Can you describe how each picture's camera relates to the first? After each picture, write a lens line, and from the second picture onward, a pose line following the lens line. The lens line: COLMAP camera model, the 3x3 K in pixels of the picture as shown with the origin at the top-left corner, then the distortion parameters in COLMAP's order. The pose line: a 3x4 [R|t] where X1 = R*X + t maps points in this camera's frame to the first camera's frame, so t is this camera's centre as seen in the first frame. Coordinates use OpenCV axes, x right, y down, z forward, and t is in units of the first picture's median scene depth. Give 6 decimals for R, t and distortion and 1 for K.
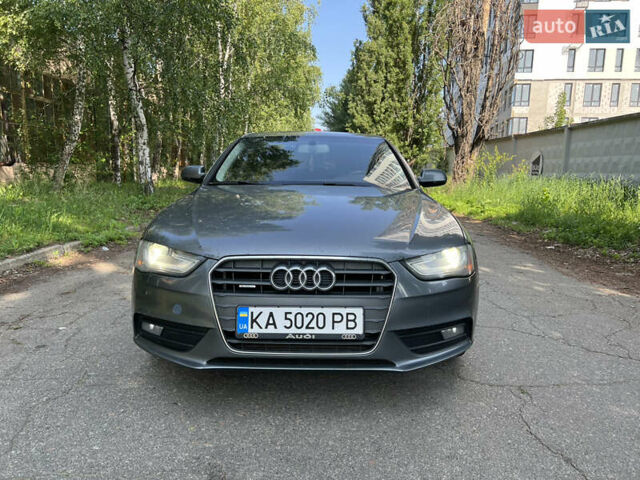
lens RADIAL K [[476.9, 0, 320.0], [0, 476.9, 240.0], [0, 0, 1]] dist [0.016321, -0.005984]
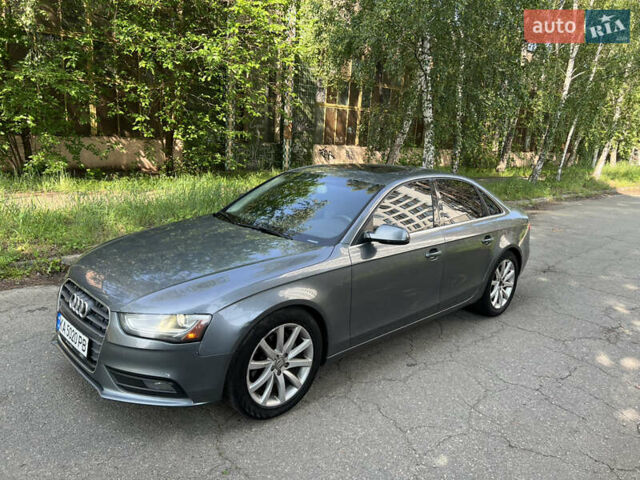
lens RADIAL K [[473.6, 0, 318.1], [0, 473.6, 245.8], [0, 0, 1]] dist [0.015585, -0.001984]
pose [[0.697204, 0.179294, -0.694090, 1.414580], [-0.141412, 0.983591, 0.112030, -0.353034], [0.702787, 0.020044, 0.711118, 0.500973]]
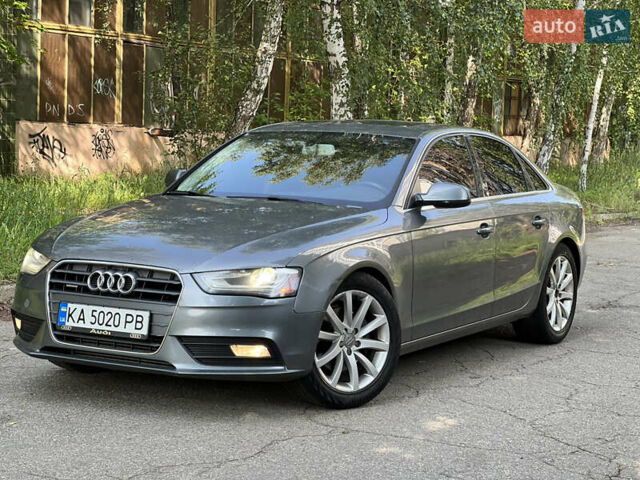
lens RADIAL K [[1366.2, 0, 320.0], [0, 1366.2, 240.0], [0, 0, 1]] dist [0.120611, -0.051469]
pose [[0.872060, 0.051955, -0.486633, 1.980970], [-0.087786, 0.994828, -0.051102, 0.104591], [0.481461, 0.087284, 0.872111, -1.604064]]
